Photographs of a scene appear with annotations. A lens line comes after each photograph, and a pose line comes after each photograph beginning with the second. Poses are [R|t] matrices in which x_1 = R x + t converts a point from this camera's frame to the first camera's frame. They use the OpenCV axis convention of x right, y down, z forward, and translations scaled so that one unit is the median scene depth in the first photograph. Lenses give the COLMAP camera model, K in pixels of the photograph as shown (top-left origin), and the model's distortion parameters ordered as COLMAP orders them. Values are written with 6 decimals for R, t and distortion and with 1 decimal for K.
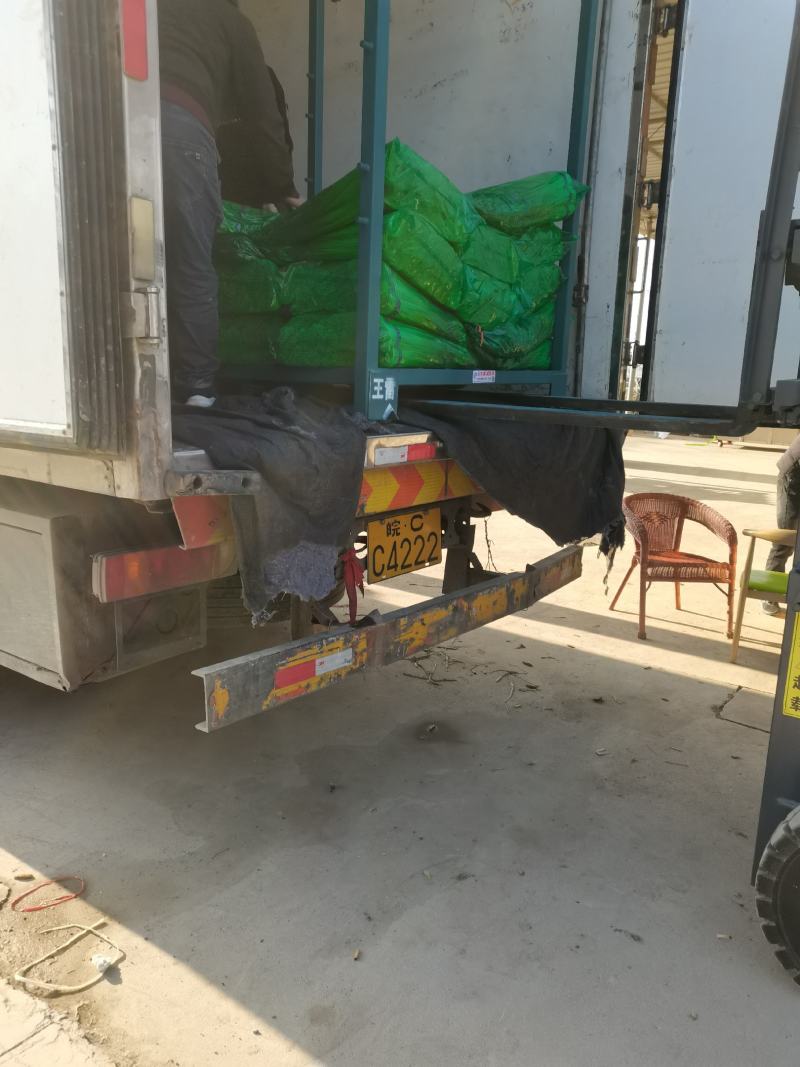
lens RADIAL K [[799.4, 0, 400.0], [0, 799.4, 533.5], [0, 0, 1]] dist [0.037877, 0.000888]
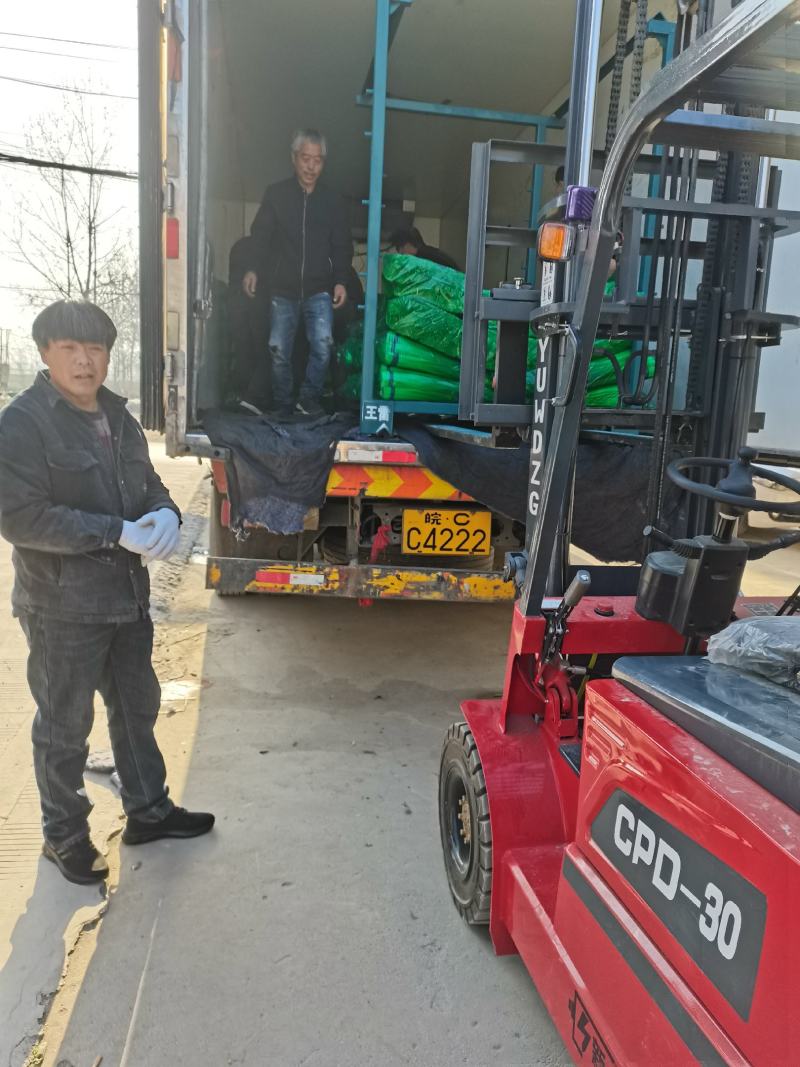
lens RADIAL K [[799.4, 0, 400.0], [0, 799.4, 533.5], [0, 0, 1]] dist [0.037877, 0.000888]
pose [[0.723509, 0.117105, -0.680310, 1.066240], [-0.169598, 0.985455, -0.010736, 0.052333], [0.669157, 0.123146, 0.732846, -0.050742]]
